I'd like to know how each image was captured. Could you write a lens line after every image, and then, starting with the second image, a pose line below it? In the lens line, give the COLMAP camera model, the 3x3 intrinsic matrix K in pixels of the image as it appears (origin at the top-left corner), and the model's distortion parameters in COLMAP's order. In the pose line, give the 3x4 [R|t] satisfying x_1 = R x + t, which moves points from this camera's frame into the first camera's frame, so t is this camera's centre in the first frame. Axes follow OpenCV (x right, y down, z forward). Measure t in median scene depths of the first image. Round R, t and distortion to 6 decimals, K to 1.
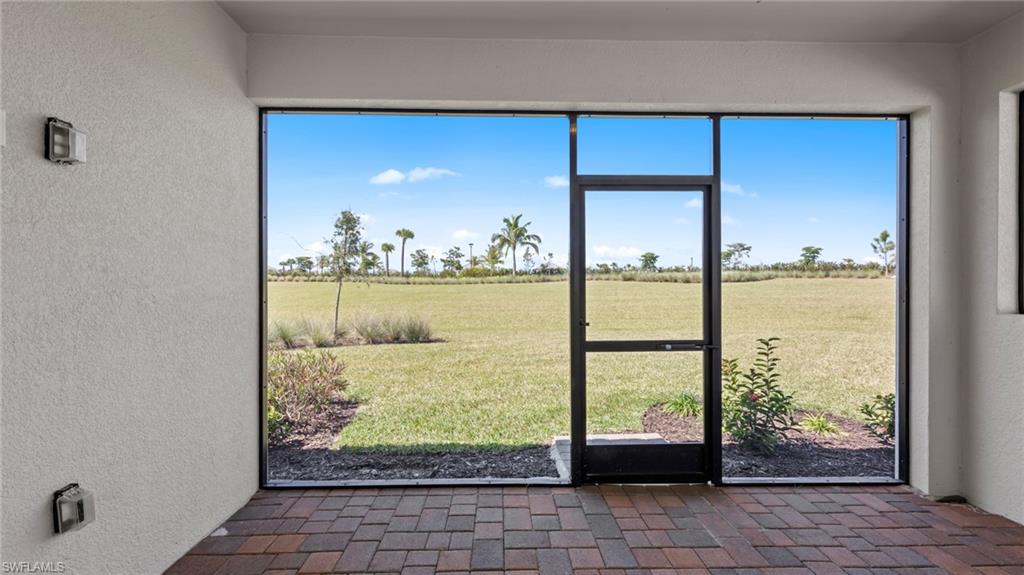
lens RADIAL K [[413.7, 0, 517.0], [0, 413.7, 282.7], [0, 0, 1]] dist [-0.000692, 0.001254]
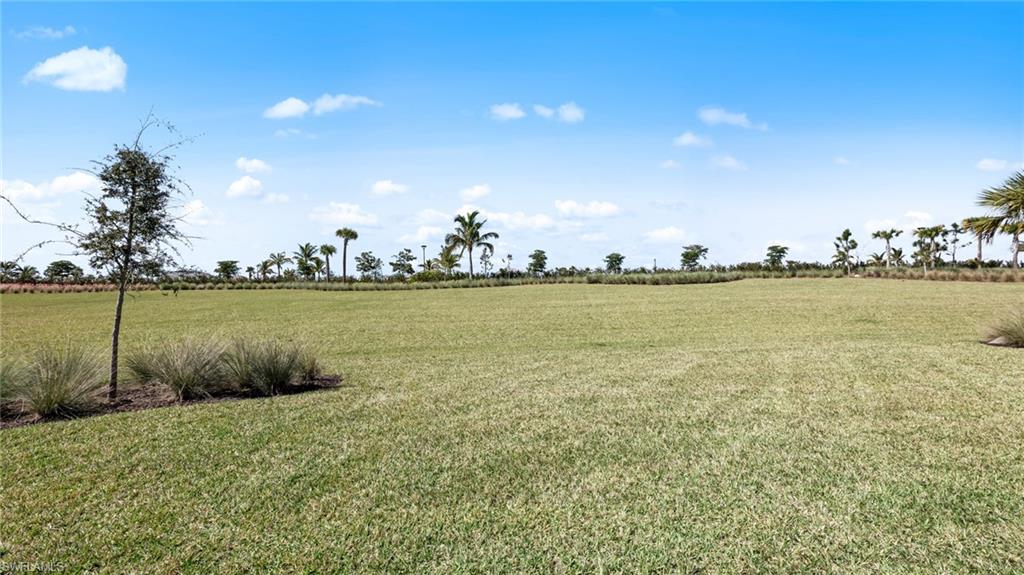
lens RADIAL K [[413.7, 0, 514.7], [0, 413.7, 270.0], [0, 0, 1]] dist [-0.000692, 0.001254]
pose [[0.995516, -0.009864, 0.094083, 0.004936], [0.013841, 0.999034, -0.041710, 0.001749], [-0.093580, 0.042825, 0.994690, 0.092544]]
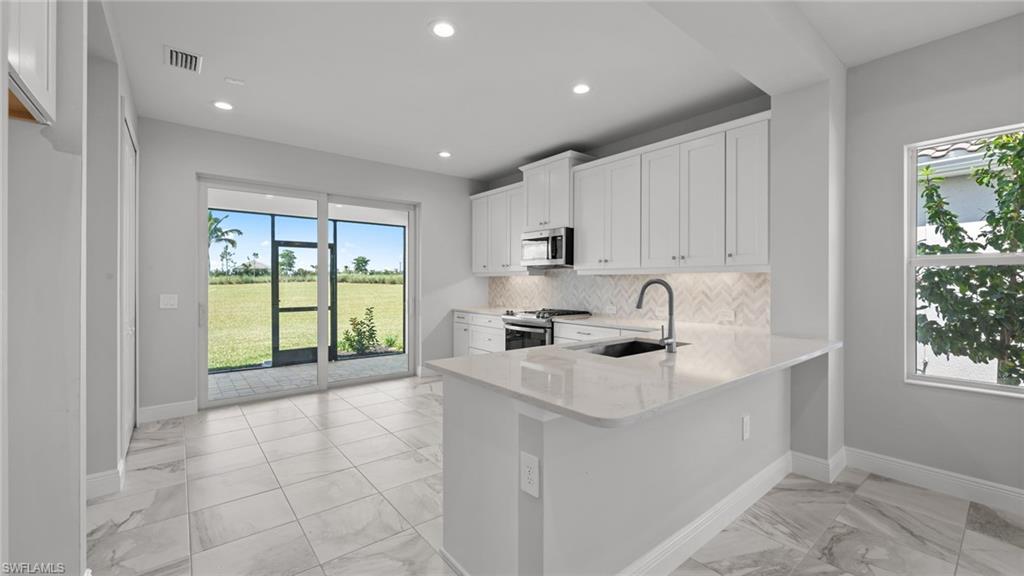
lens RADIAL K [[413.7, 0, 510.1], [0, 413.7, 283.1], [0, 0, 1]] dist [-0.000692, 0.001254]
pose [[0.805366, -0.000251, 0.592777, -0.011635], [0.001440, 0.999998, -0.001534, -0.000069], [-0.592776, 0.002089, 0.805365, -0.113191]]
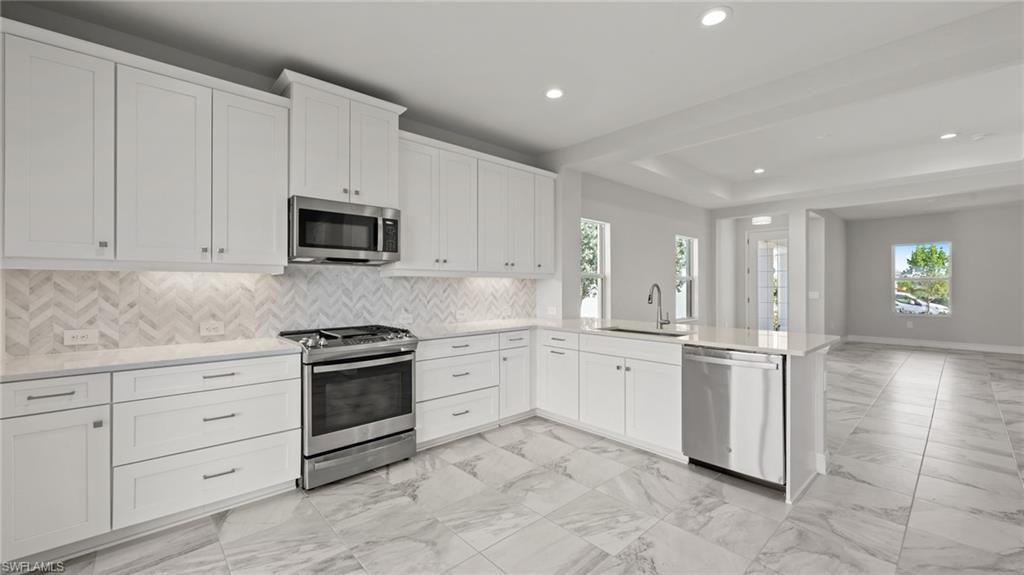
lens RADIAL K [[413.7, 0, 513.7], [0, 413.7, 284.1], [0, 0, 1]] dist [-0.000692, 0.001254]
pose [[-0.645870, -0.001682, 0.763446, -0.009806], [0.001000, 0.999995, 0.003050, -0.000906], [-0.763447, 0.002733, -0.645865, -0.008786]]
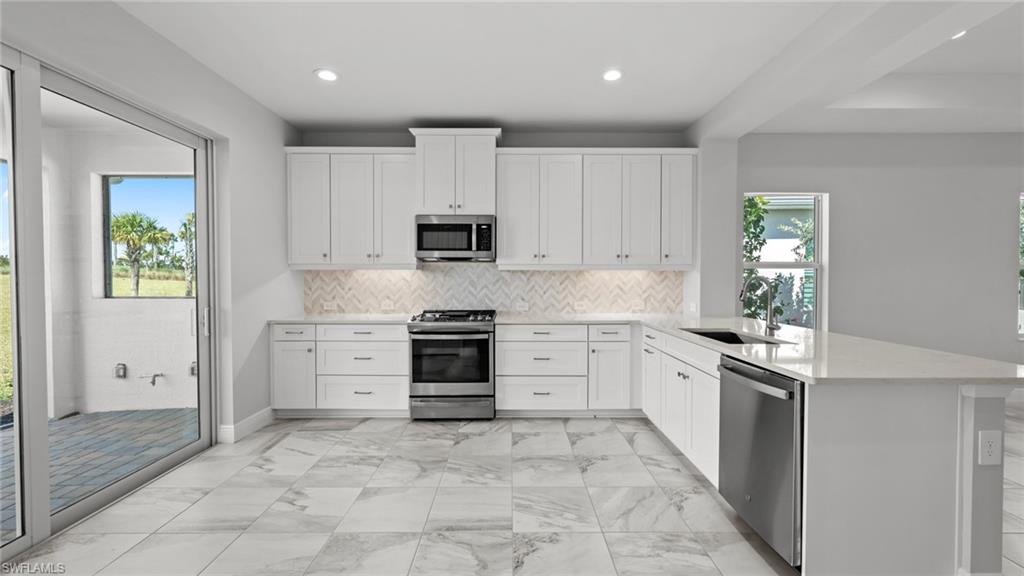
lens RADIAL K [[413.7, 0, 510.1], [0, 413.7, 286.0], [0, 0, 1]] dist [-0.000692, 0.001254]
pose [[0.042452, -0.019972, 0.998899, -0.029307], [0.003868, 0.999796, 0.019825, -0.000464], [-0.999091, 0.003022, 0.042520, -0.047512]]
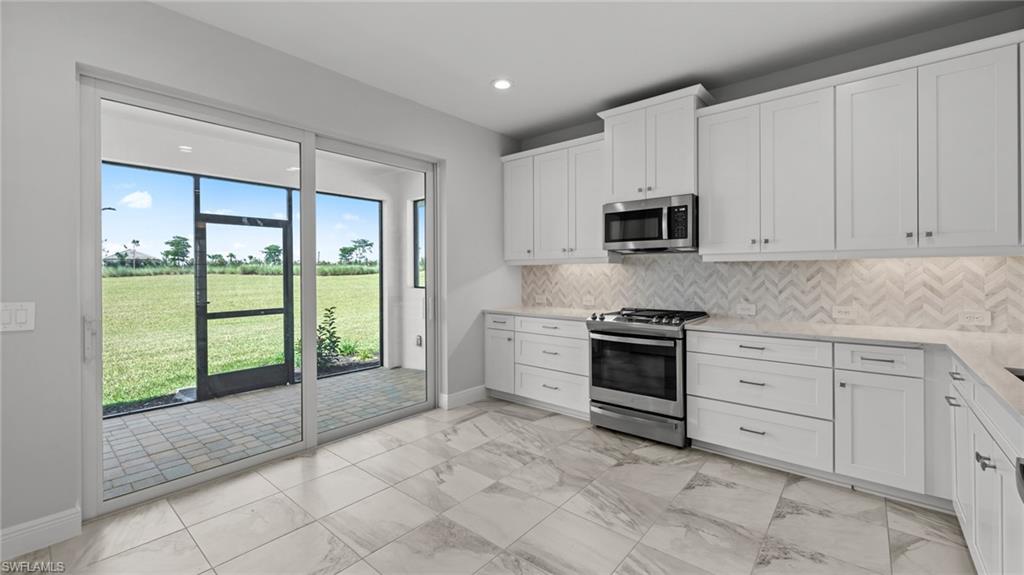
lens RADIAL K [[413.7, 0, 511.8], [0, 413.7, 273.3], [0, 0, 1]] dist [-0.000692, 0.001254]
pose [[0.678206, -0.005537, 0.734851, -0.014268], [0.009106, 0.999958, -0.000870, -0.000420], [-0.734815, 0.007282, 0.678228, -0.065670]]
